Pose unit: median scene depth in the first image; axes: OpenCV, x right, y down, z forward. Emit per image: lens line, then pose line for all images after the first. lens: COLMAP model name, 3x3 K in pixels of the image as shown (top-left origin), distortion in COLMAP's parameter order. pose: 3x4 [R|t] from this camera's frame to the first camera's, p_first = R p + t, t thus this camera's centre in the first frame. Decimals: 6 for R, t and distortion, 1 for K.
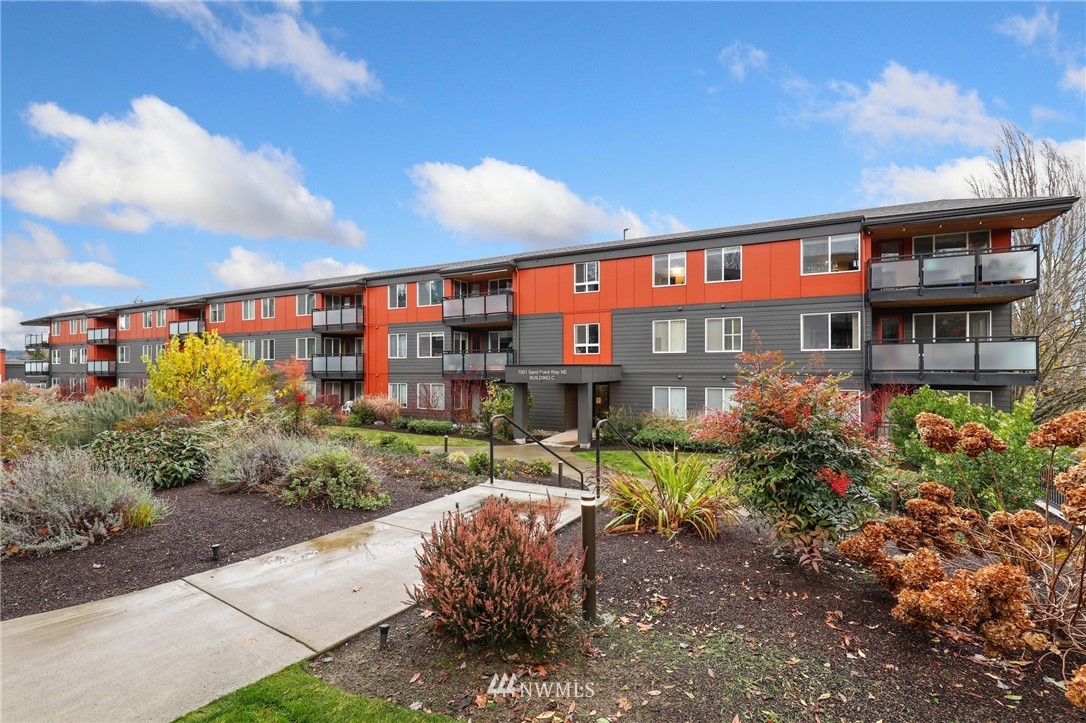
lens RADIAL K [[490.0, 0, 542.9], [0, 490.0, 367.4], [0, 0, 1]] dist [0.000762, 0.000086]
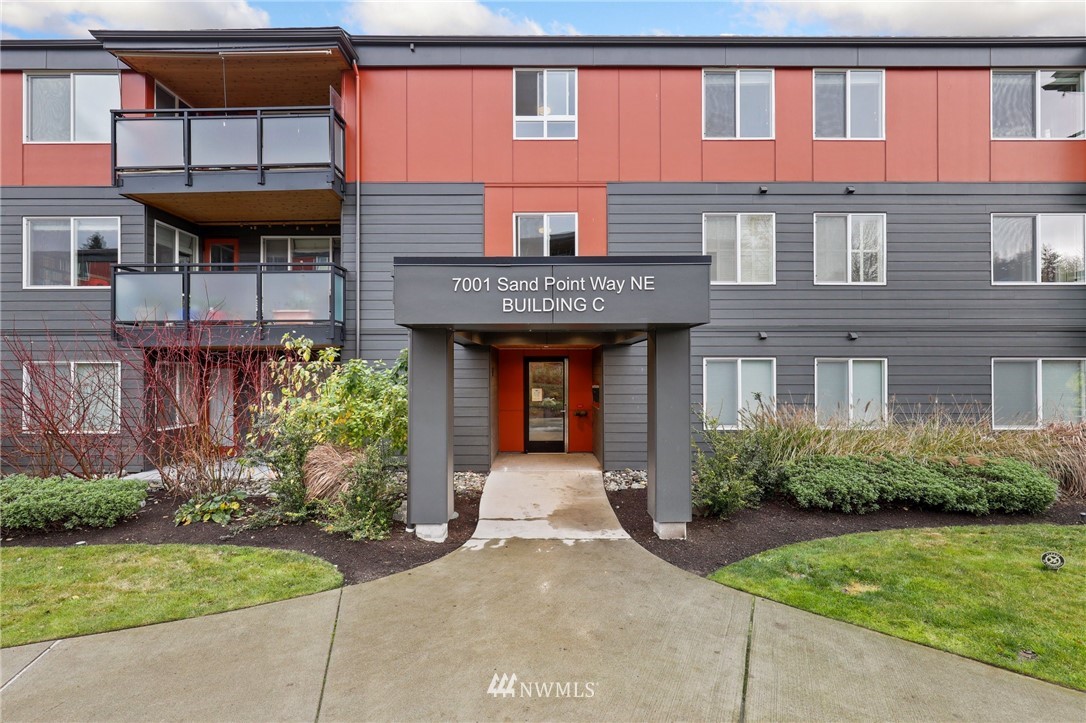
lens RADIAL K [[490.0, 0, 542.4], [0, 490.0, 368.8], [0, 0, 1]] dist [0.000762, 0.000086]
pose [[0.883105, 0.003646, 0.469161, -0.111292], [-0.001120, 0.999983, -0.005662, 0.047849], [-0.469174, 0.004474, 0.883095, 0.621556]]
